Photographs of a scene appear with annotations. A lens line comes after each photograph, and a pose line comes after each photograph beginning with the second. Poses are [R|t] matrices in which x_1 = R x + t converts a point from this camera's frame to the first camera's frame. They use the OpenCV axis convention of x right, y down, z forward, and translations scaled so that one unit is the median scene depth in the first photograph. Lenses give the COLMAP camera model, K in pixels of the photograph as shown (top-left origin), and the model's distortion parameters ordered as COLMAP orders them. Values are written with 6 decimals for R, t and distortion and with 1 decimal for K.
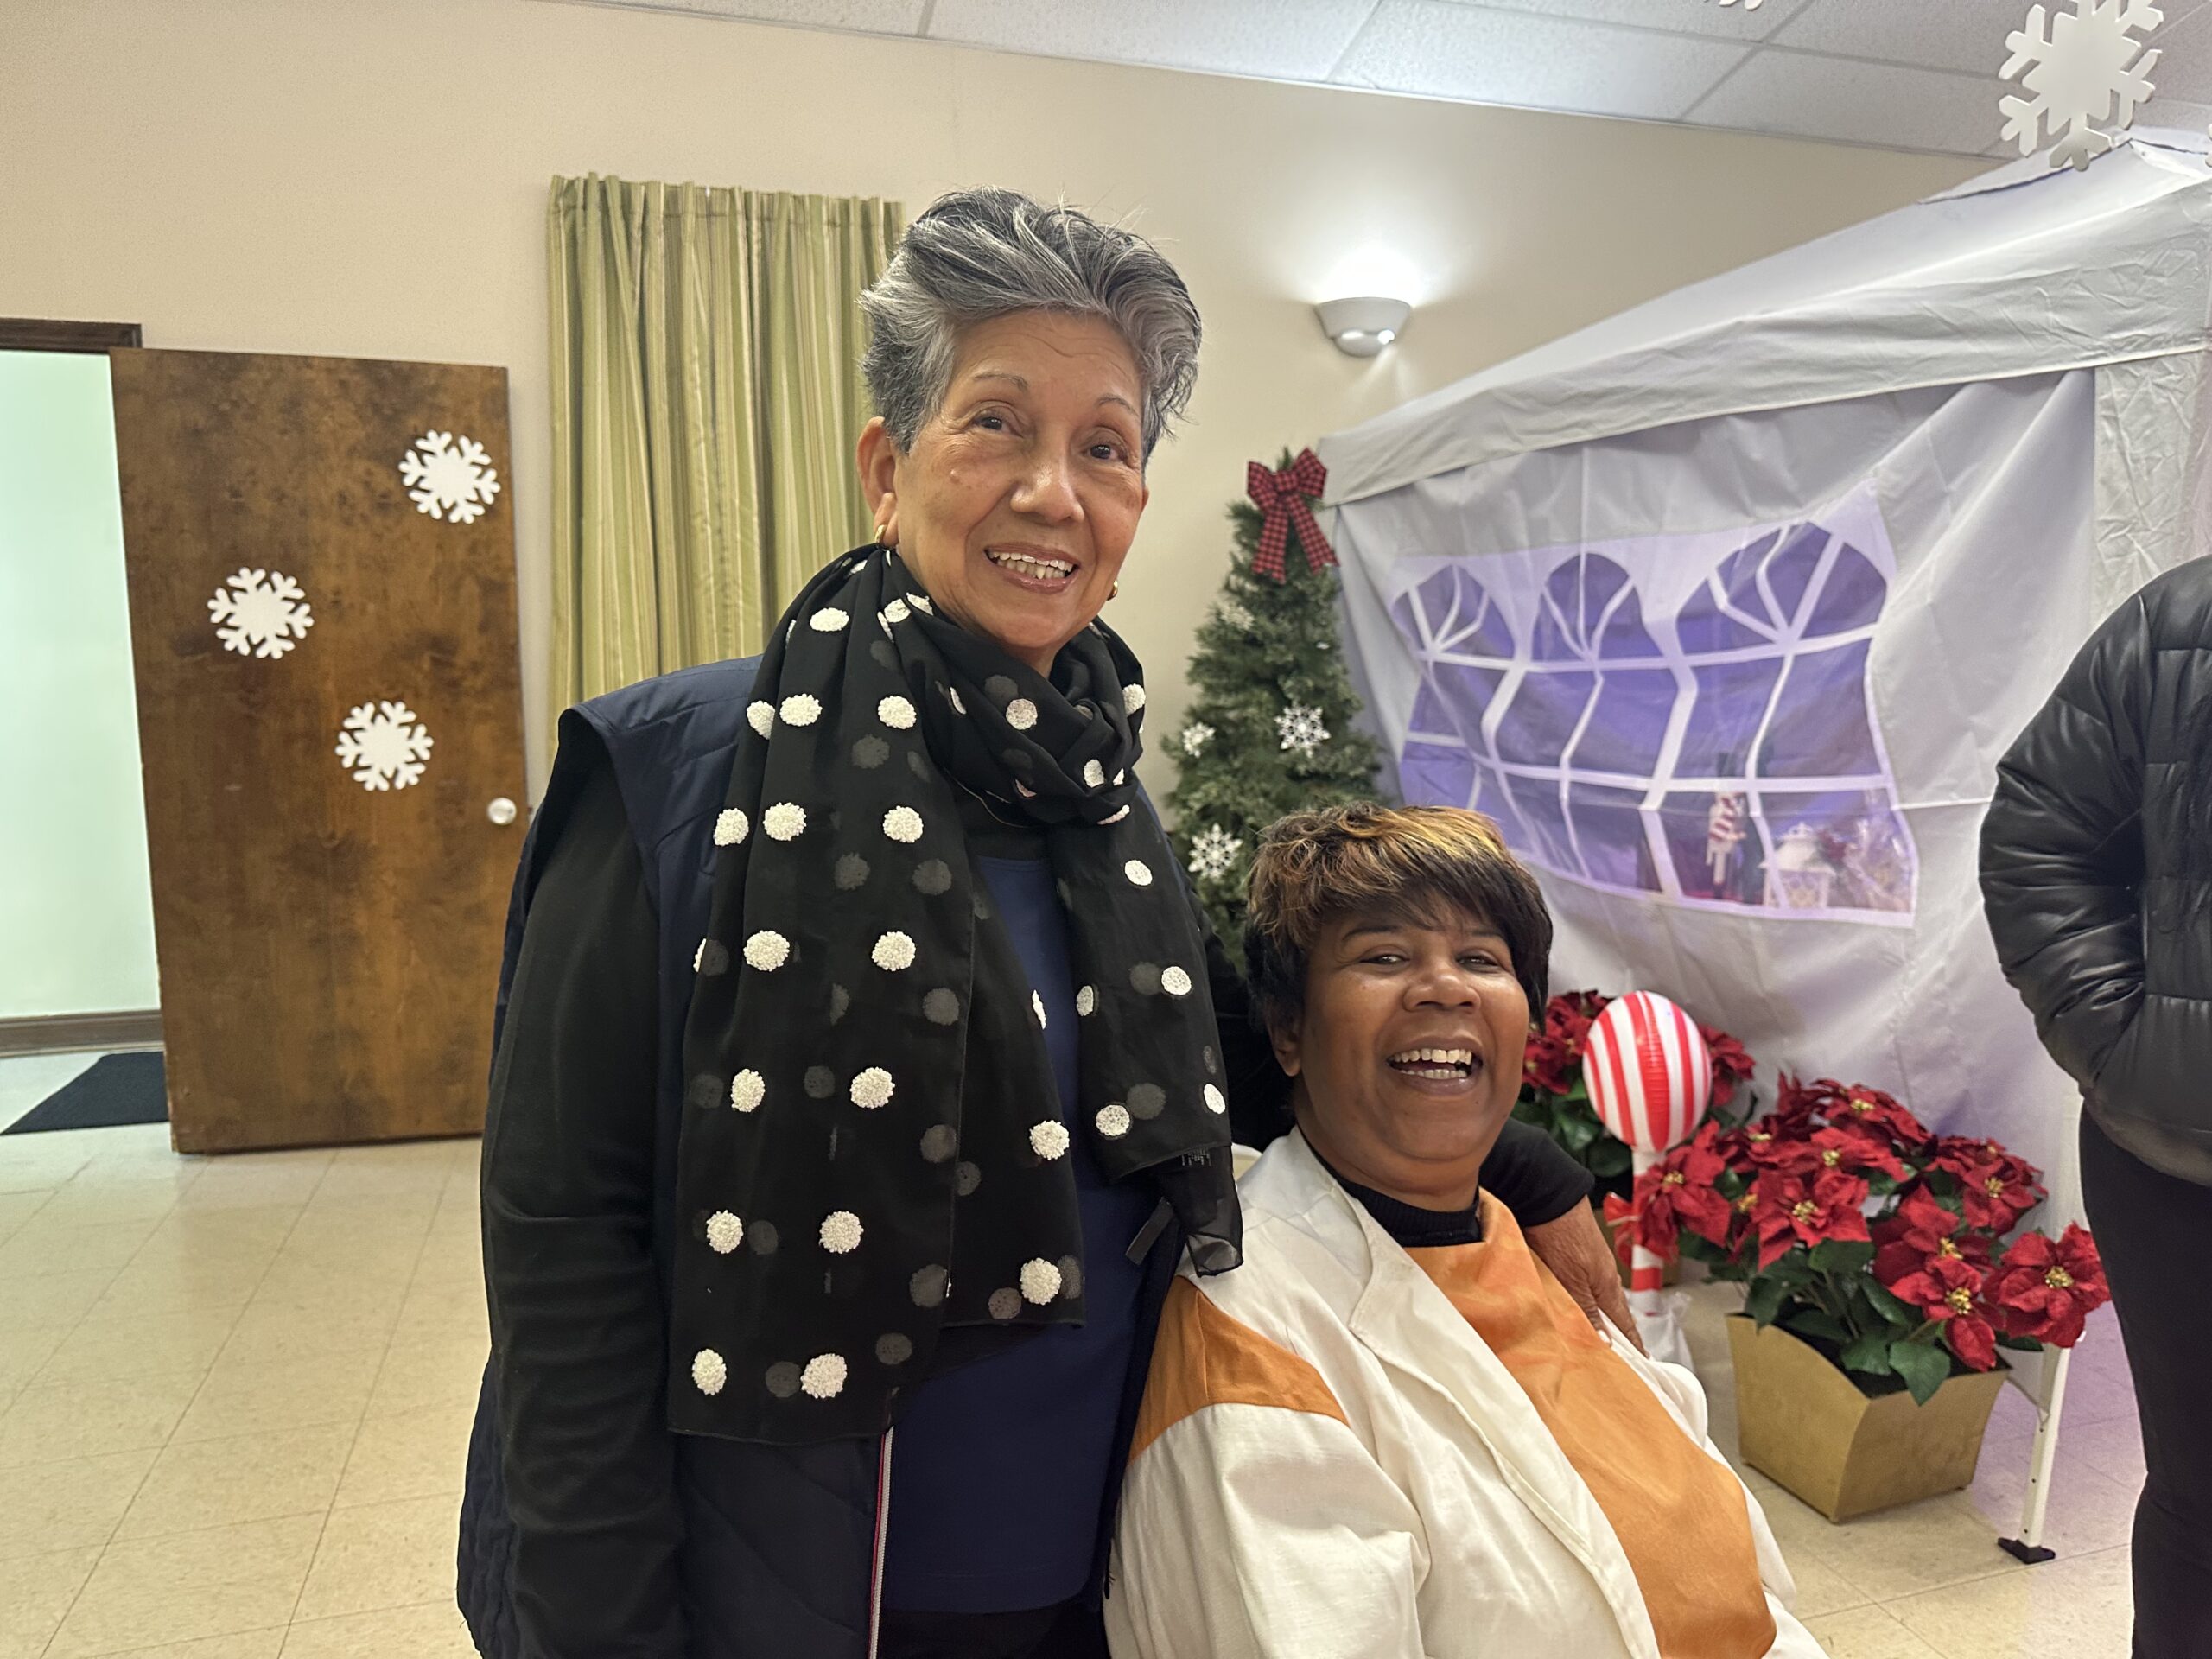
lens RADIAL K [[1593.0, 0, 1133.9], [0, 1593.0, 848.0], [0, 0, 1]] dist [0.042901, -0.051394]
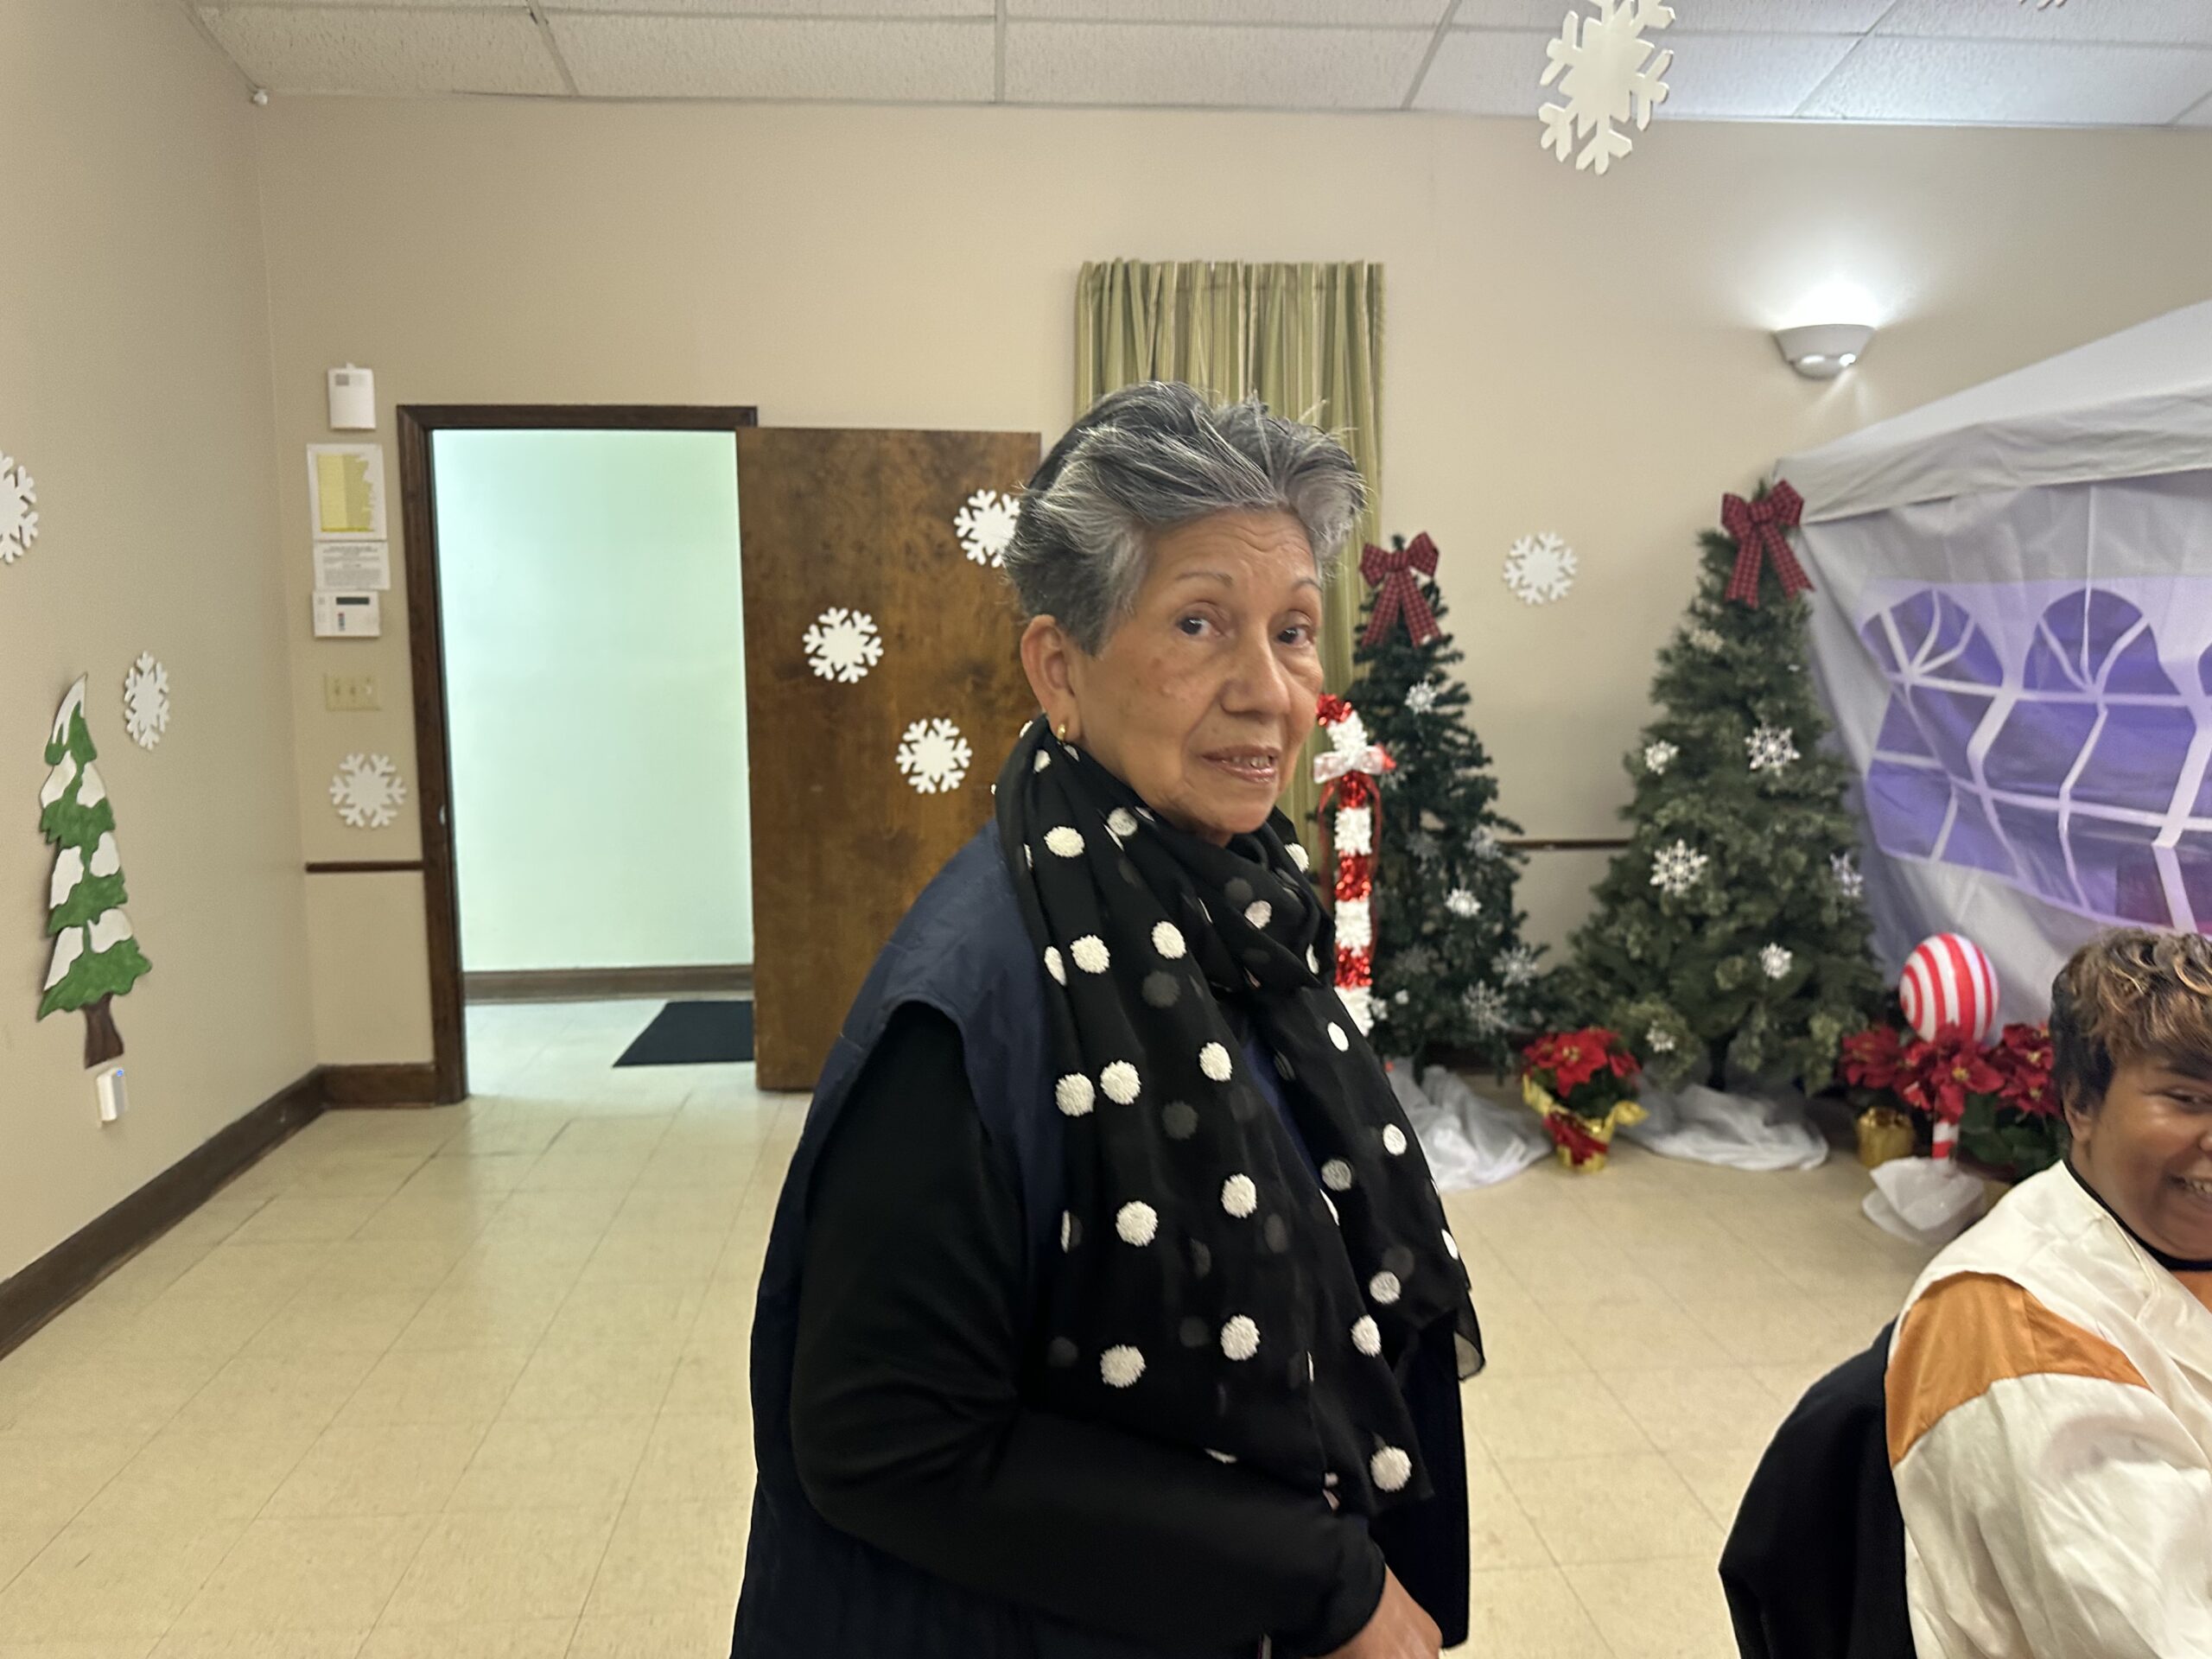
lens RADIAL K [[1593.0, 0, 1106.6], [0, 1593.0, 807.2], [0, 0, 1]] dist [0.042901, -0.051394]
pose [[0.976250, 0.019787, -0.215743, -0.091478], [-0.020478, 0.999790, -0.000968, -0.027454], [0.215678, 0.005363, 0.976450, -0.115528]]
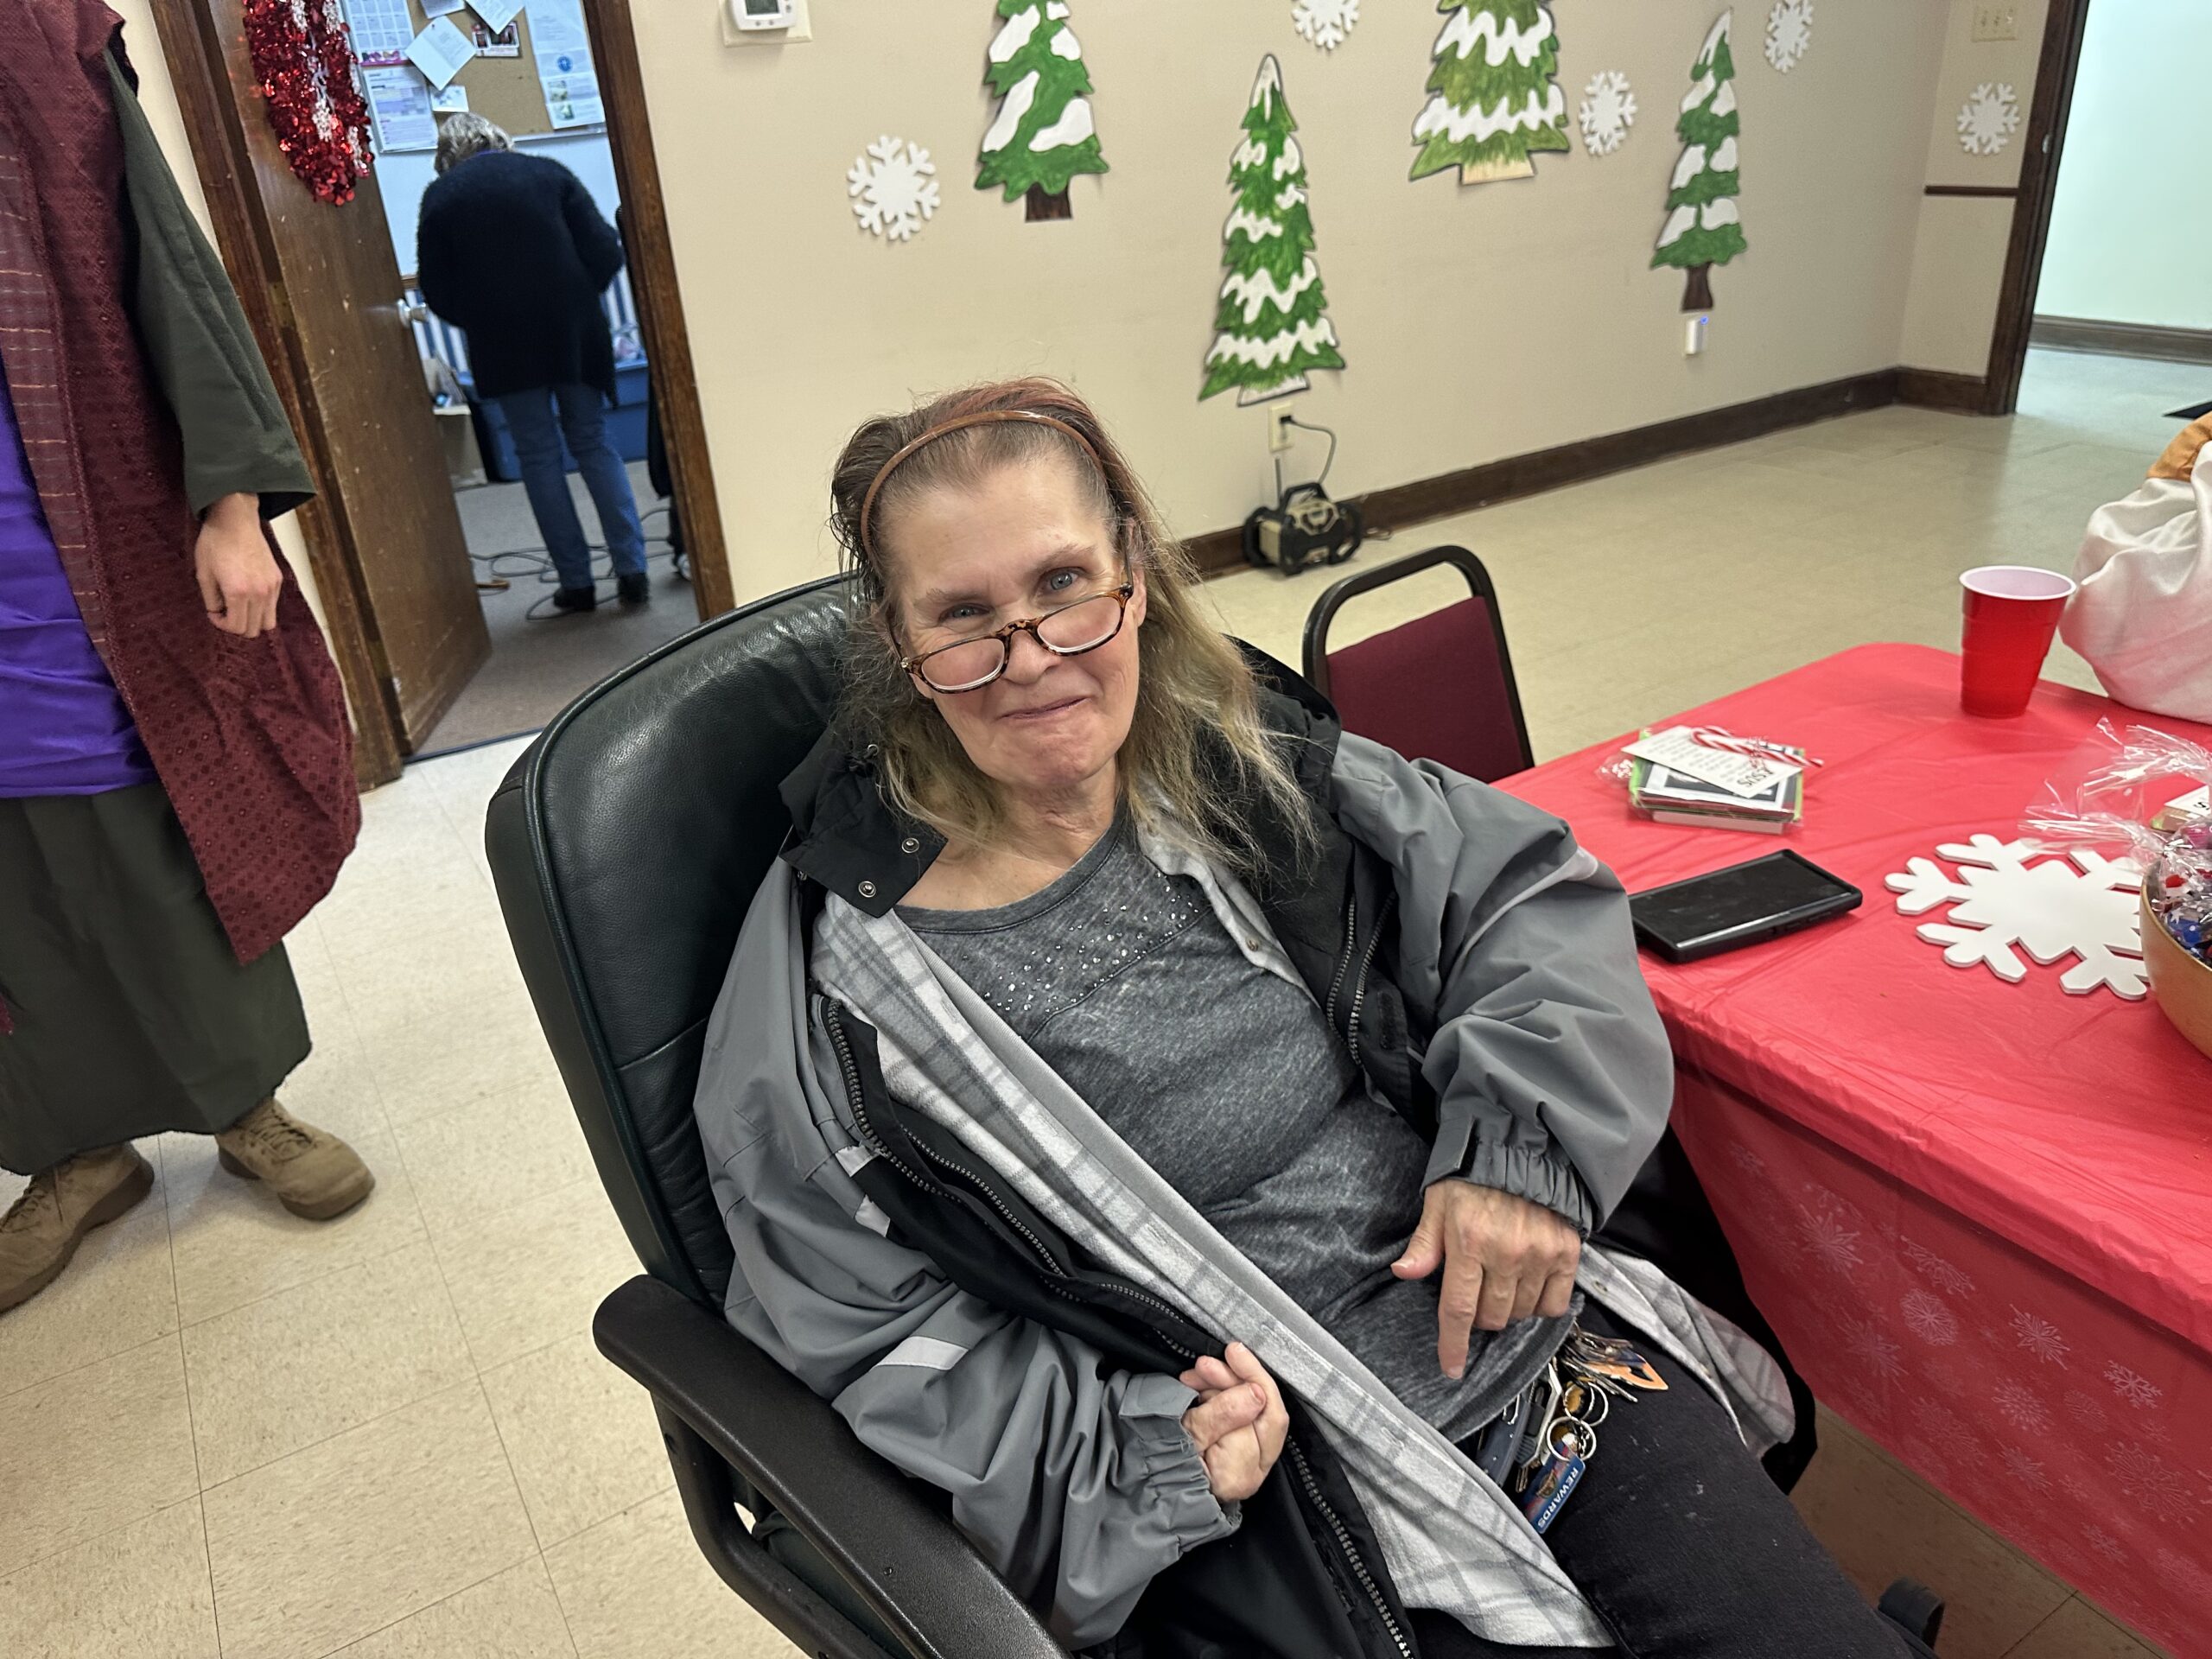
lens RADIAL K [[1593.0, 0, 1109.5], [0, 1593.0, 829.6], [0, 0, 1]] dist [0.042901, -0.051394]
pose [[0.264435, 0.402444, -0.876420, 0.344941], [-0.057278, 0.913719, 0.402289, 0.014790], [0.962701, -0.056180, 0.264671, -0.176402]]
